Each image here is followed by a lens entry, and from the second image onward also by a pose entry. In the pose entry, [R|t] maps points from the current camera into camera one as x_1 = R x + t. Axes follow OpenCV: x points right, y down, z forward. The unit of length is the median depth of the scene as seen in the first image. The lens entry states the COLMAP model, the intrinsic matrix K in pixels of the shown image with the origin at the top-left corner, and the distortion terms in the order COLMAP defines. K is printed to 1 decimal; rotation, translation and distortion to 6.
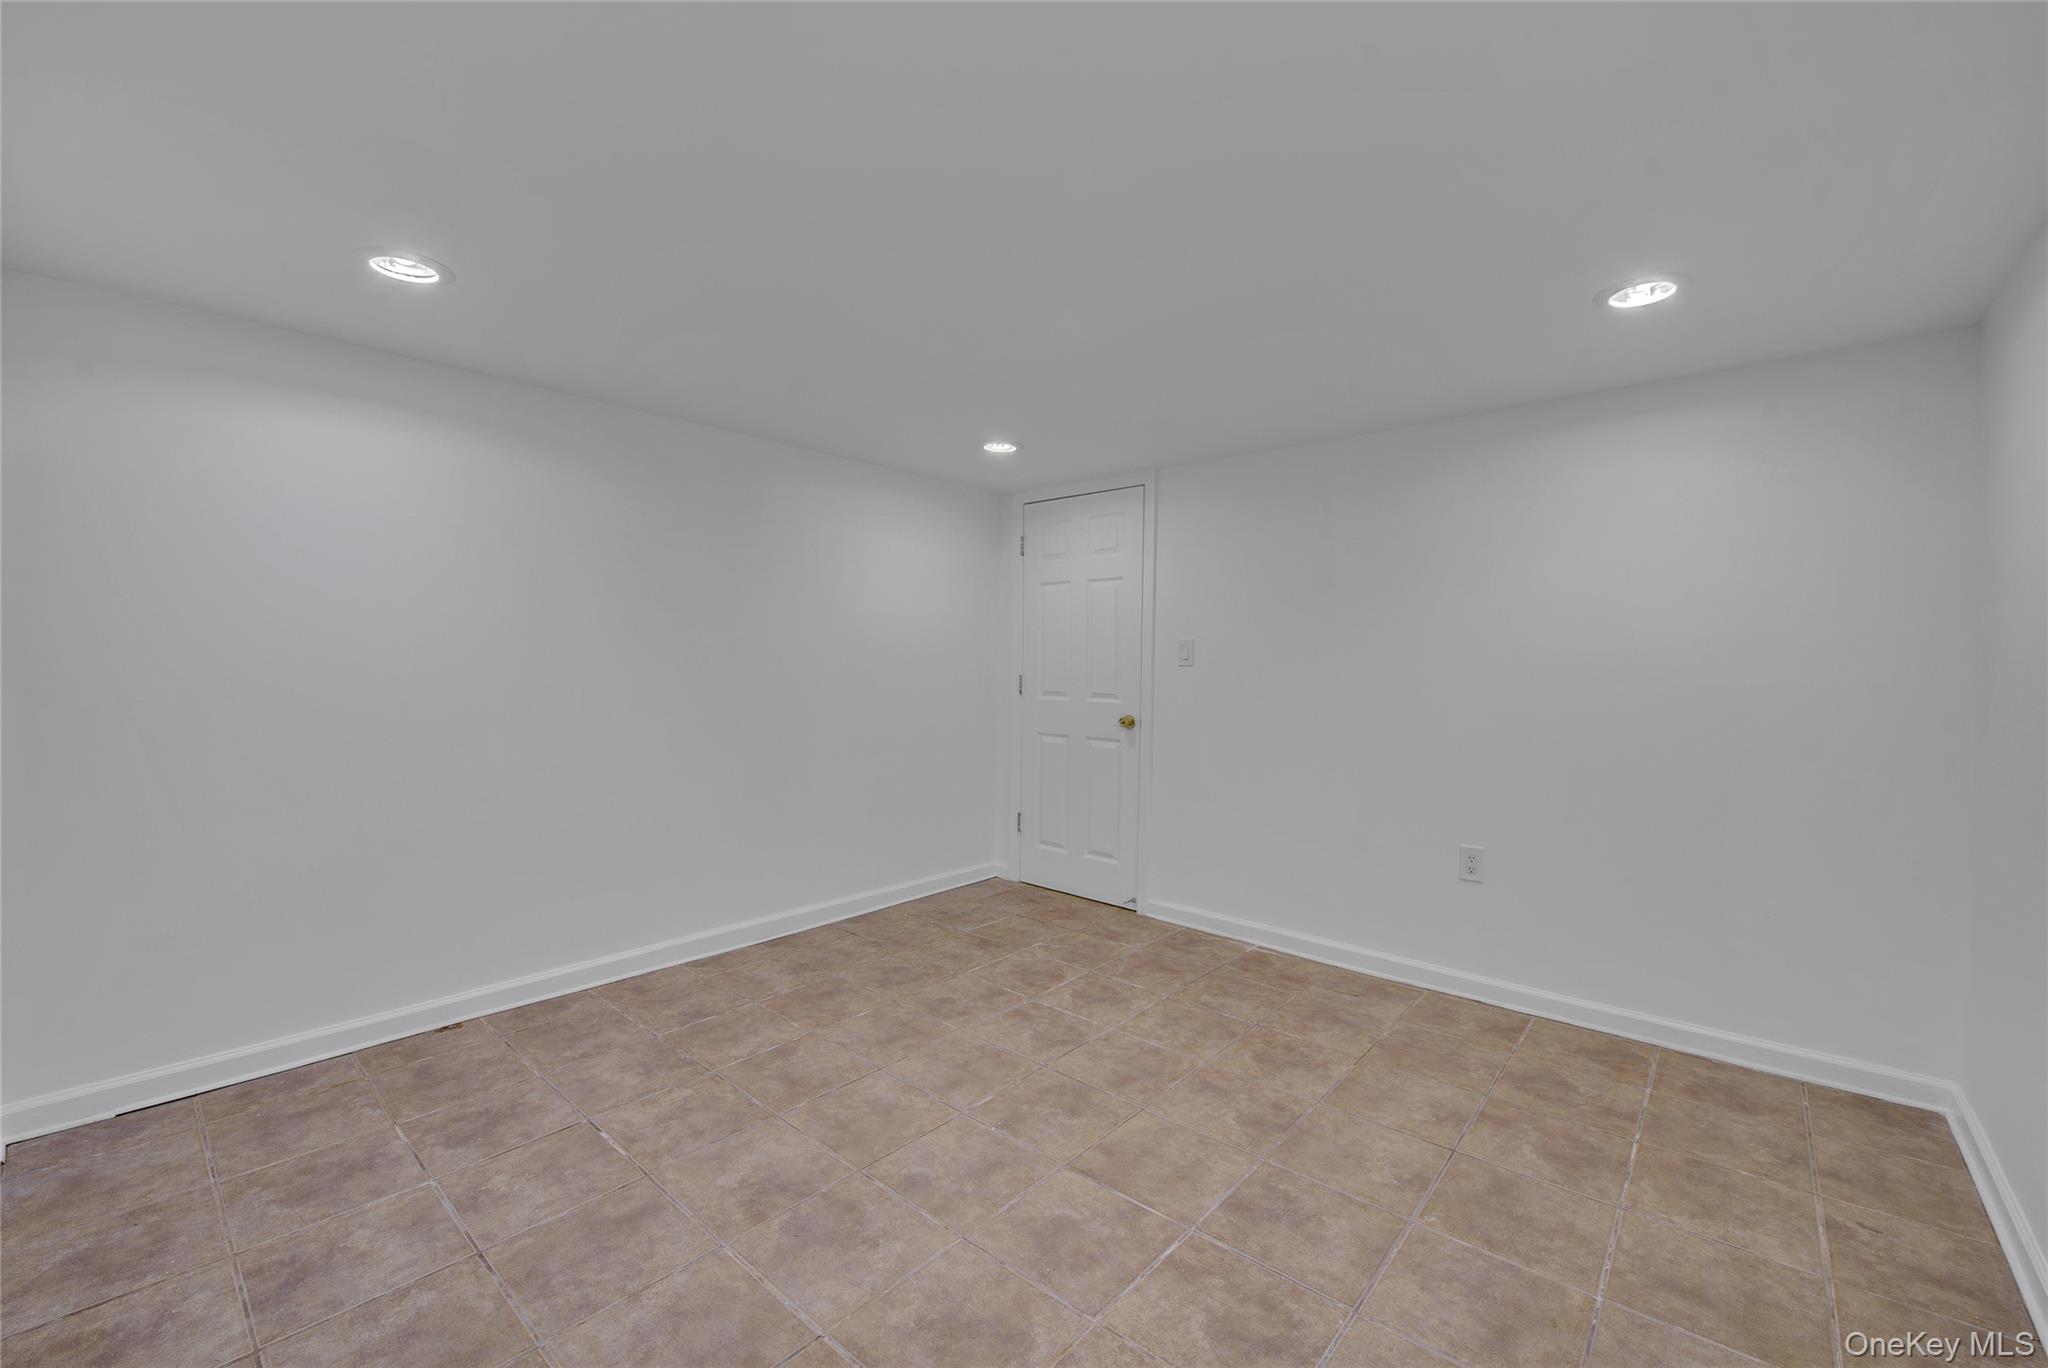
lens RADIAL K [[811.9, 0, 1023.8], [0, 811.9, 682.8], [0, 0, 1]] dist [-0.017460, -0.001727]
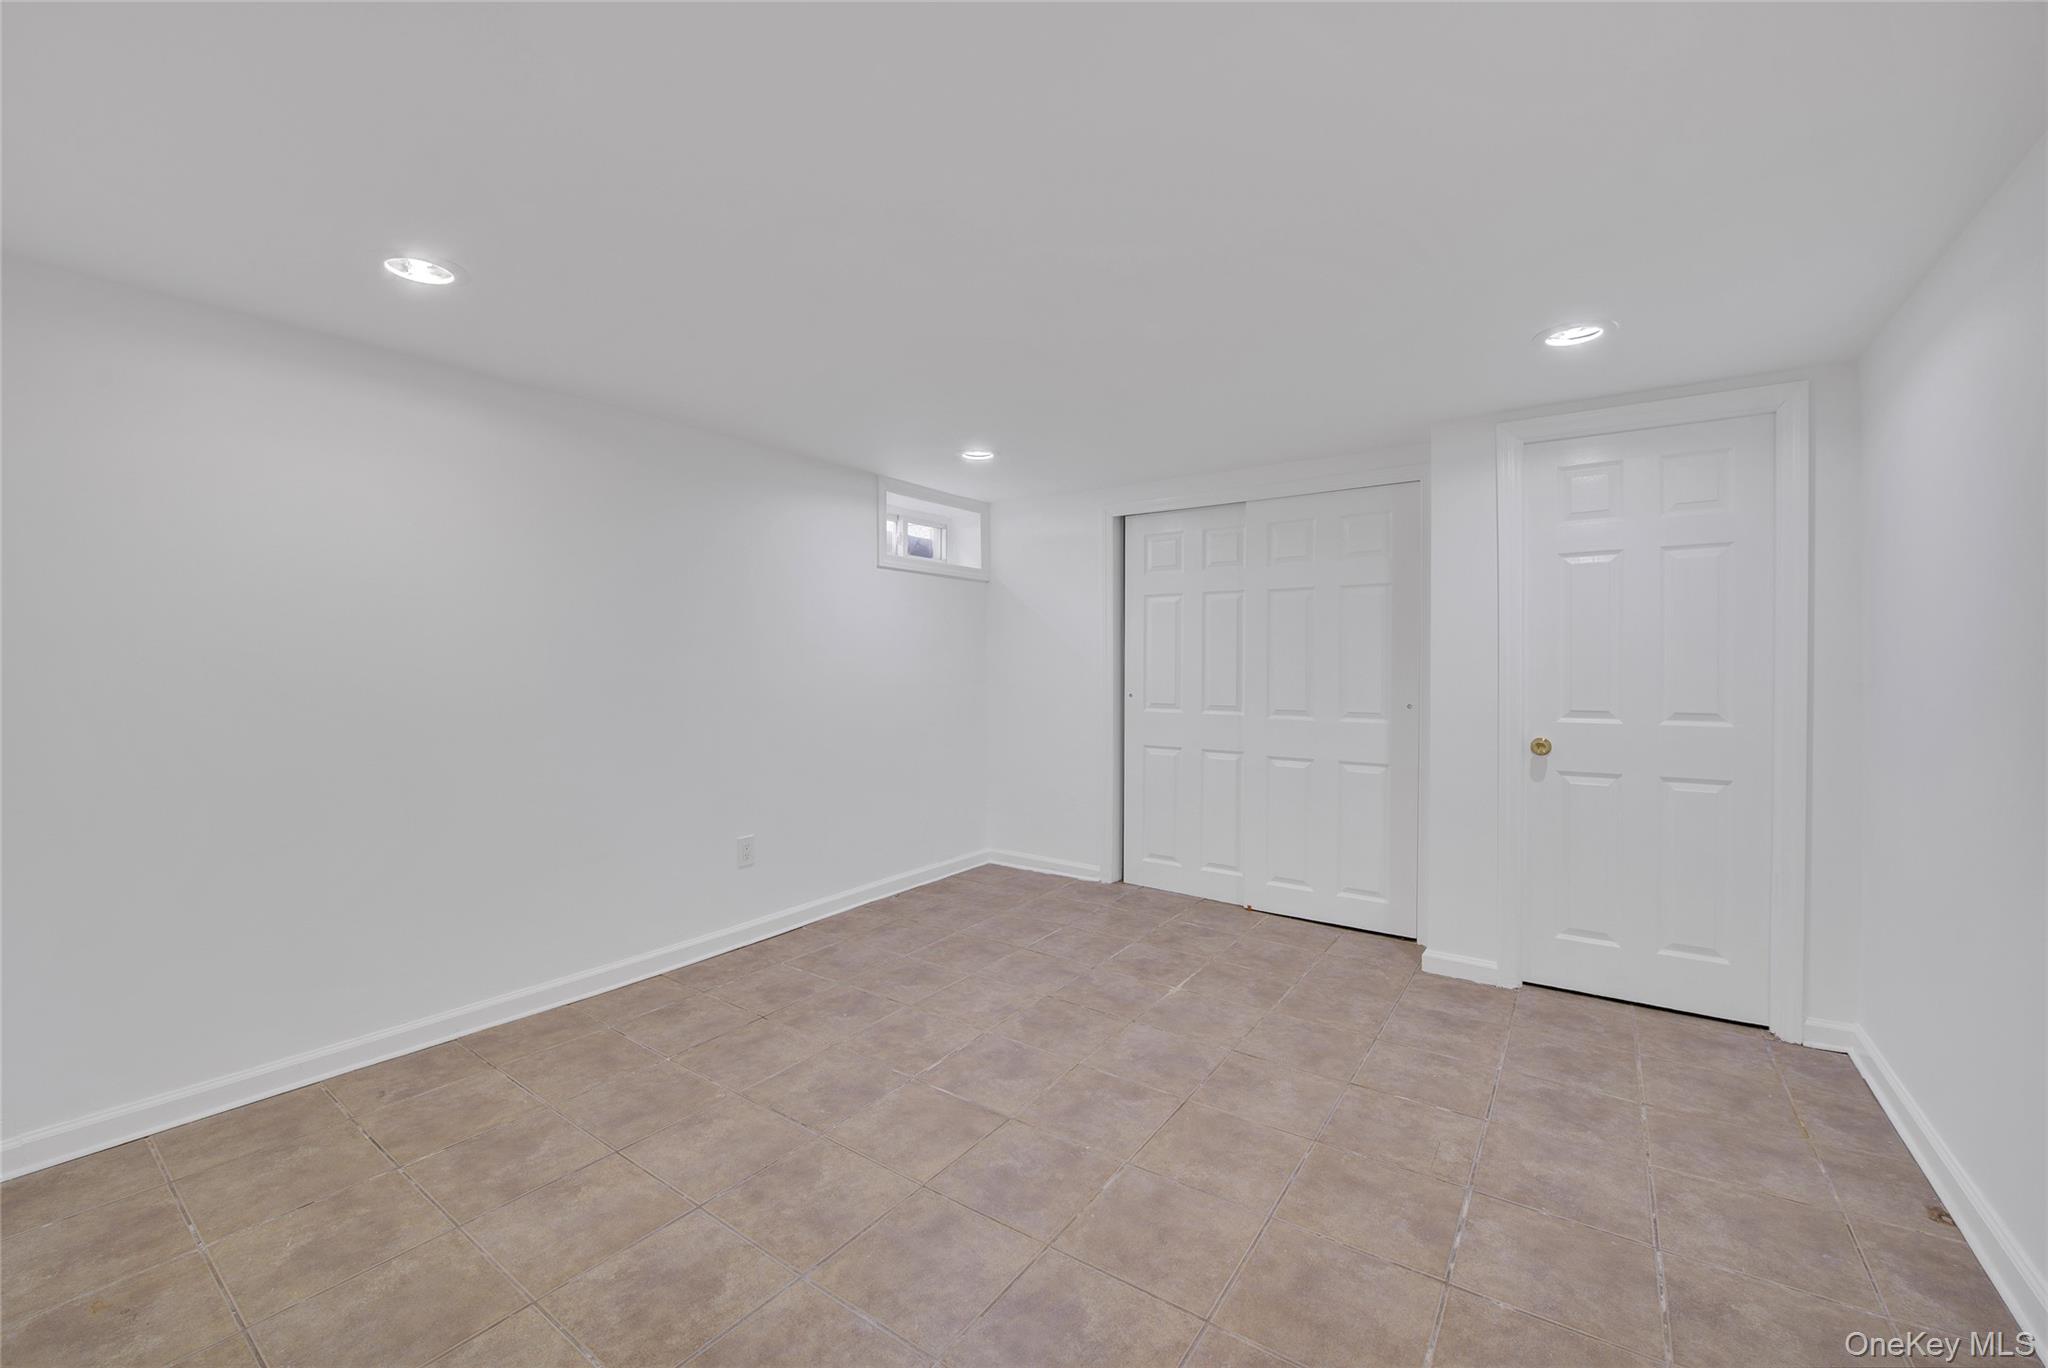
lens RADIAL K [[811.9, 0, 1033.8], [0, 811.9, 673.5], [0, 0, 1]] dist [-0.017460, -0.001727]
pose [[-0.993019, -0.010183, -0.117515, 0.145466], [-0.014020, 0.999394, 0.031872, -0.039880], [0.117119, 0.033297, -0.992560, 1.952998]]
